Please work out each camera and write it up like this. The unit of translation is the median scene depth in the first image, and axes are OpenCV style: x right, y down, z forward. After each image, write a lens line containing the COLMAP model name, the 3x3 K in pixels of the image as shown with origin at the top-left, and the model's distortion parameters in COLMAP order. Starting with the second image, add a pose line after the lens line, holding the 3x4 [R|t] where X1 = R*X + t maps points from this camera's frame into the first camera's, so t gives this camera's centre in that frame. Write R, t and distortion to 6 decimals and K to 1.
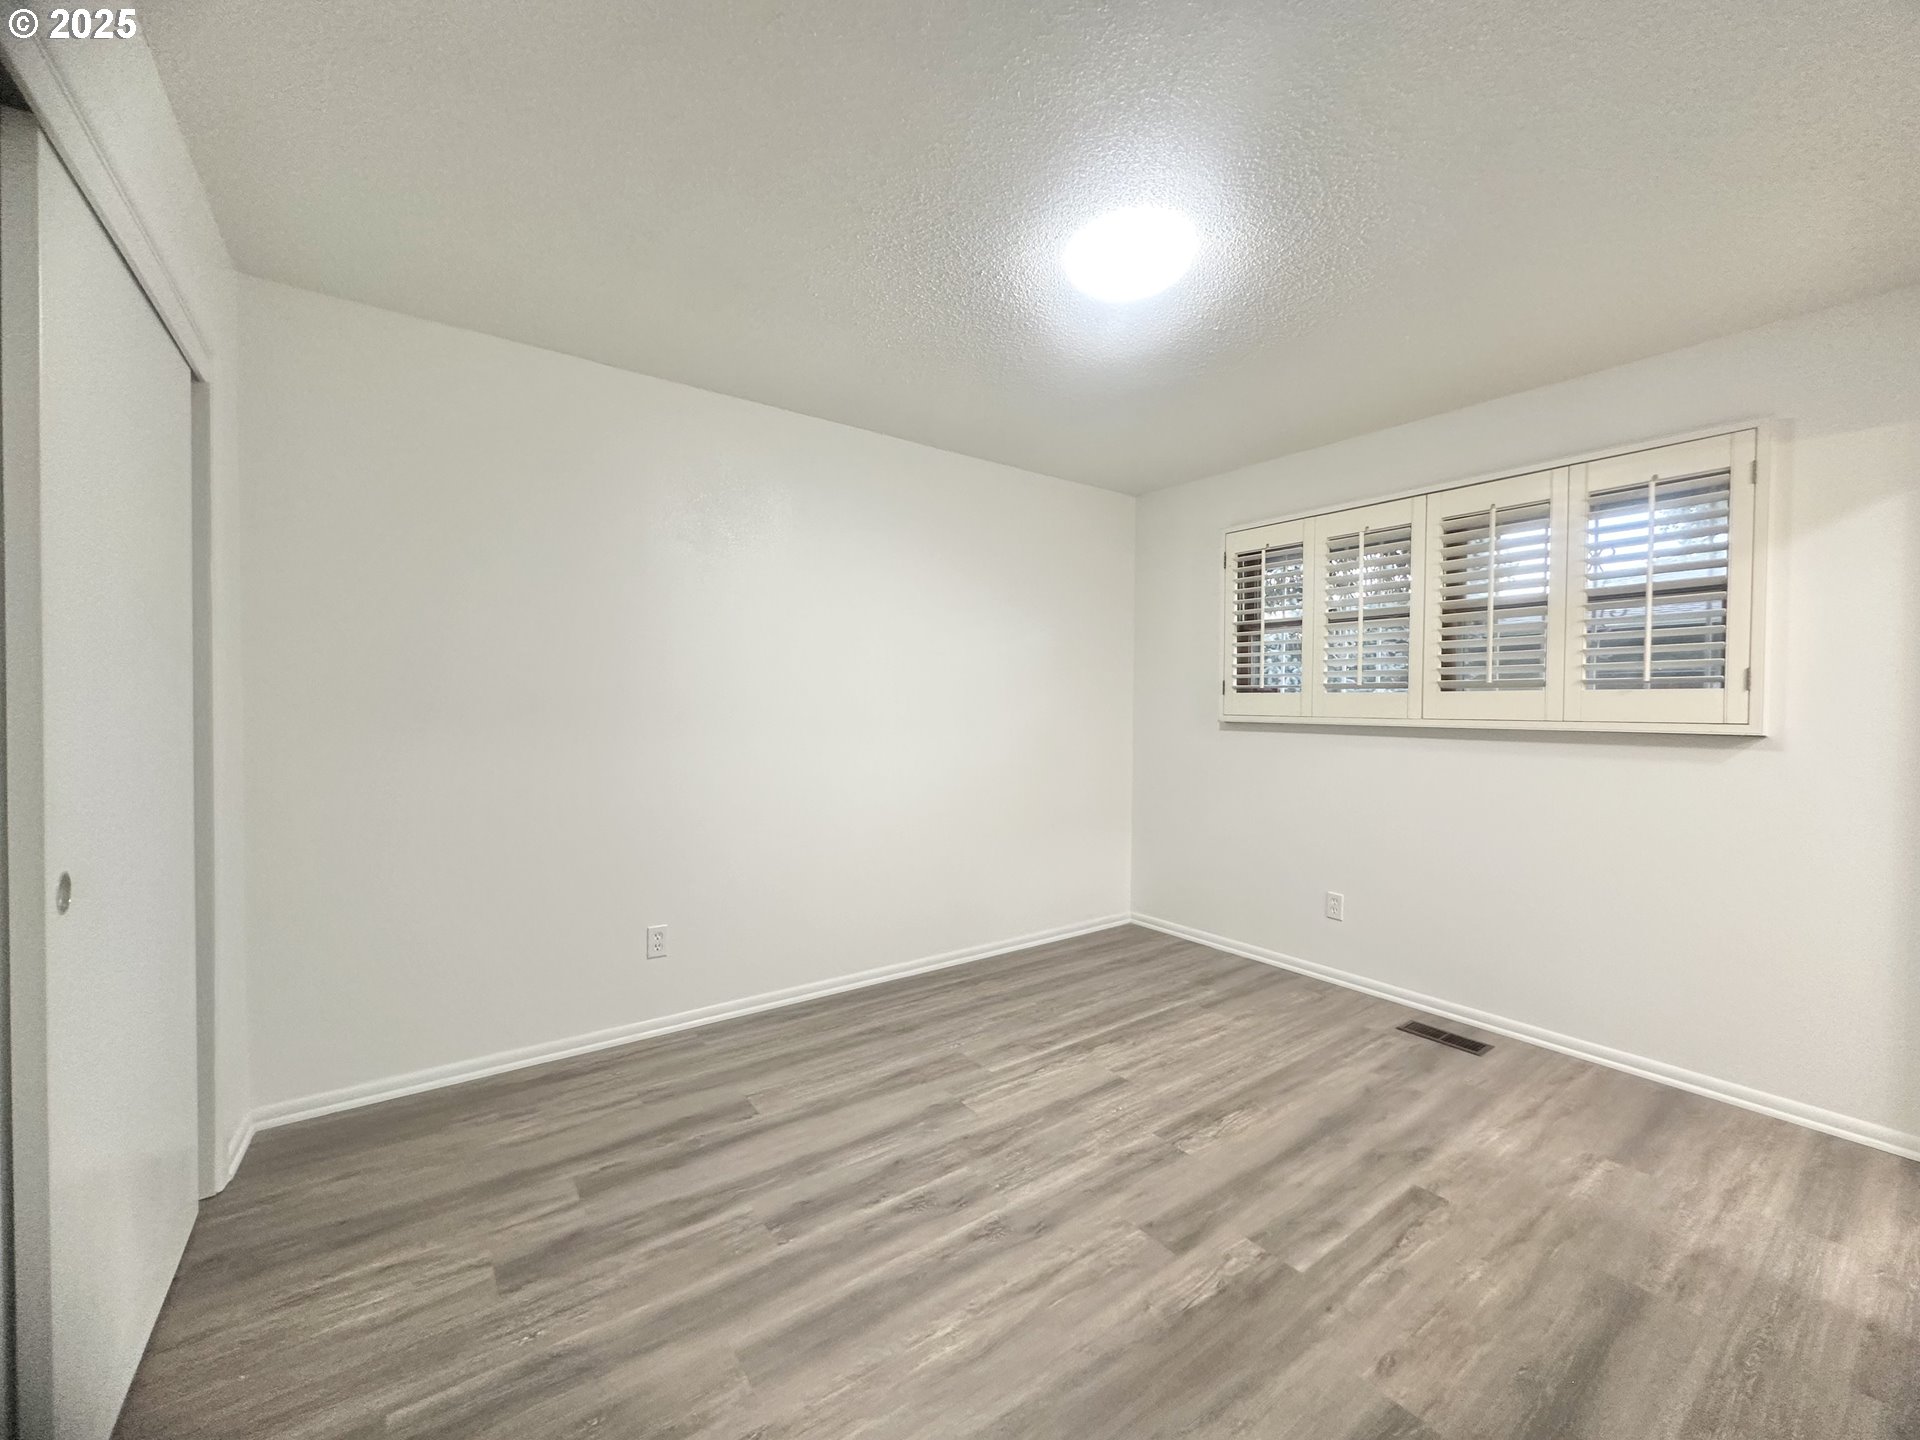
lens RADIAL K [[769.6, 0, 960.0], [0, 769.6, 720.0], [0, 0, 1]] dist [-0.002150, 0.000065]
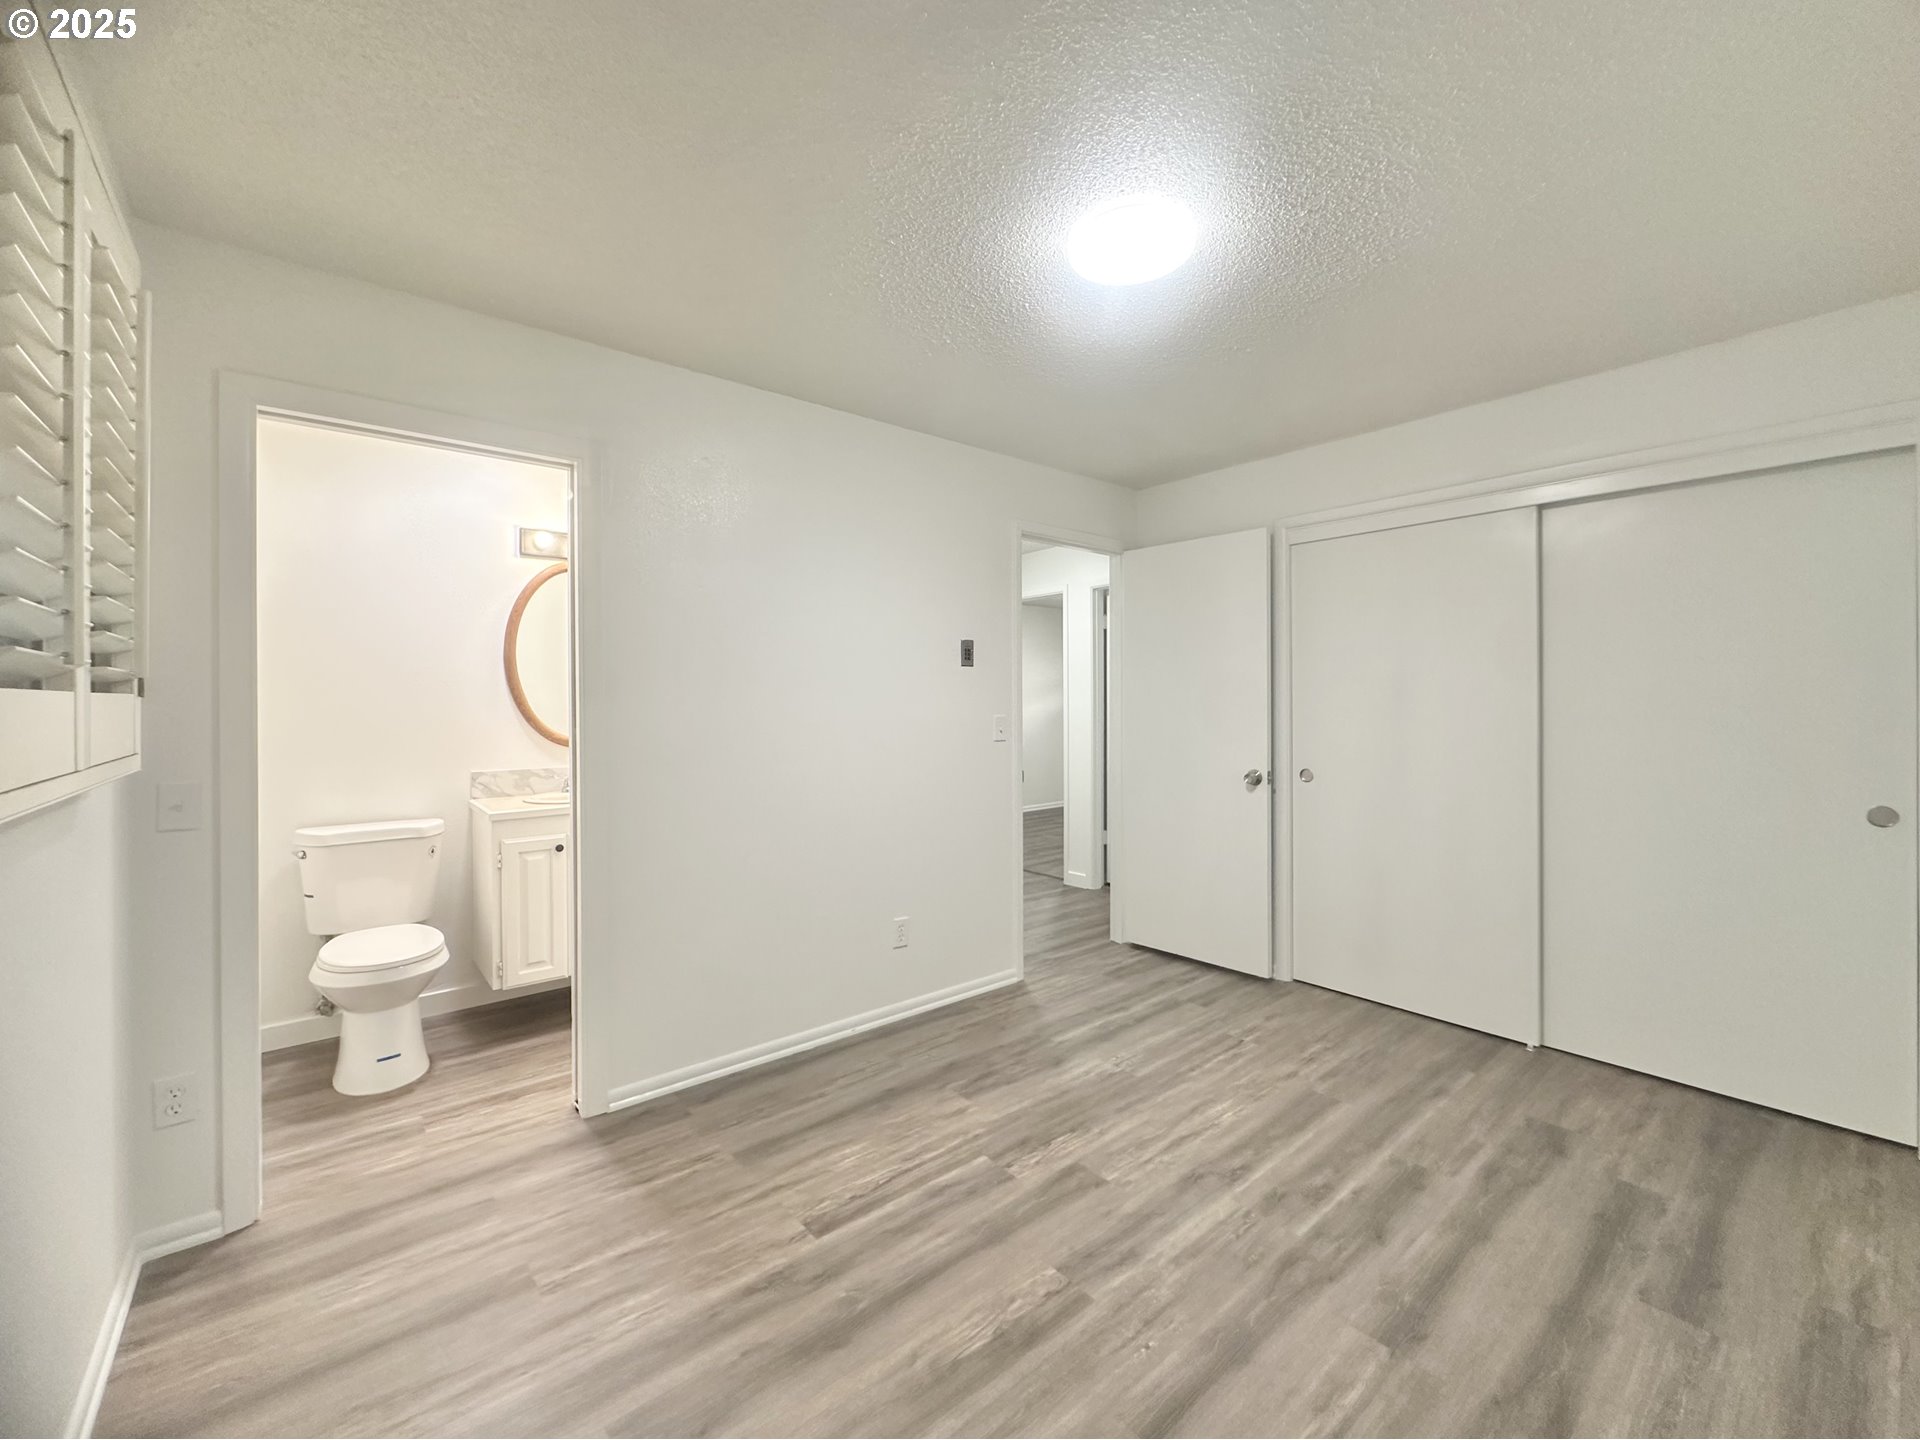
lens RADIAL K [[769.6, 0, 960.0], [0, 769.6, 720.0], [0, 0, 1]] dist [-0.002150, 0.000065]
pose [[-0.998005, -0.002766, -0.063073, 0.494740], [-0.005385, 0.999129, 0.041388, -0.061204], [0.062904, 0.041646, -0.997150, 1.971276]]
